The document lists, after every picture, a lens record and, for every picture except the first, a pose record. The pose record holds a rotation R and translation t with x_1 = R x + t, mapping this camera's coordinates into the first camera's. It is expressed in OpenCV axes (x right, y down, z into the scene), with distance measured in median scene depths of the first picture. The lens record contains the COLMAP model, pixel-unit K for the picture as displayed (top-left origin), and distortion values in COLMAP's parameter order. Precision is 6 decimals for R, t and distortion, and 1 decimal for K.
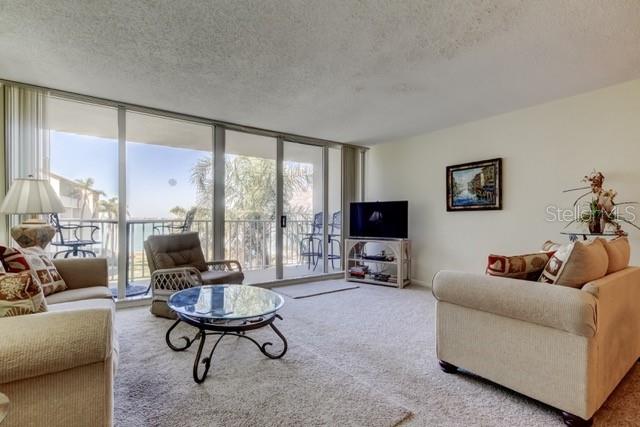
lens RADIAL K [[310.5, 0, 322.8], [0, 310.5, 217.2], [0, 0, 1]] dist [0.032203, 0.000215]
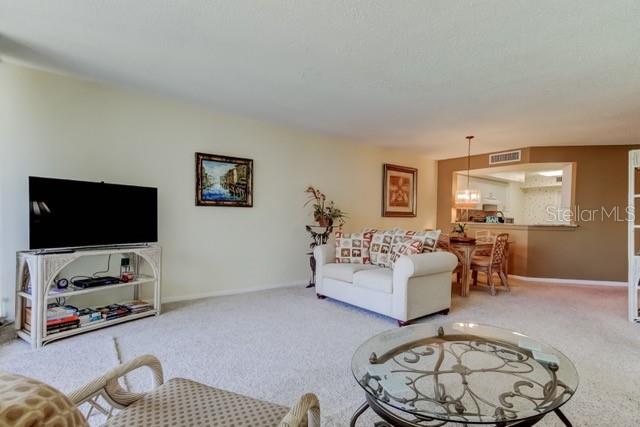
lens RADIAL K [[310.5, 0, 322.8], [0, 310.5, 217.2], [0, 0, 1]] dist [0.032203, 0.000215]
pose [[-0.008852, -0.000045, 0.999961, -0.469630], [-0.021115, 0.999777, -0.000142, 0.005789], [-0.999738, -0.021116, -0.008851, 0.687223]]
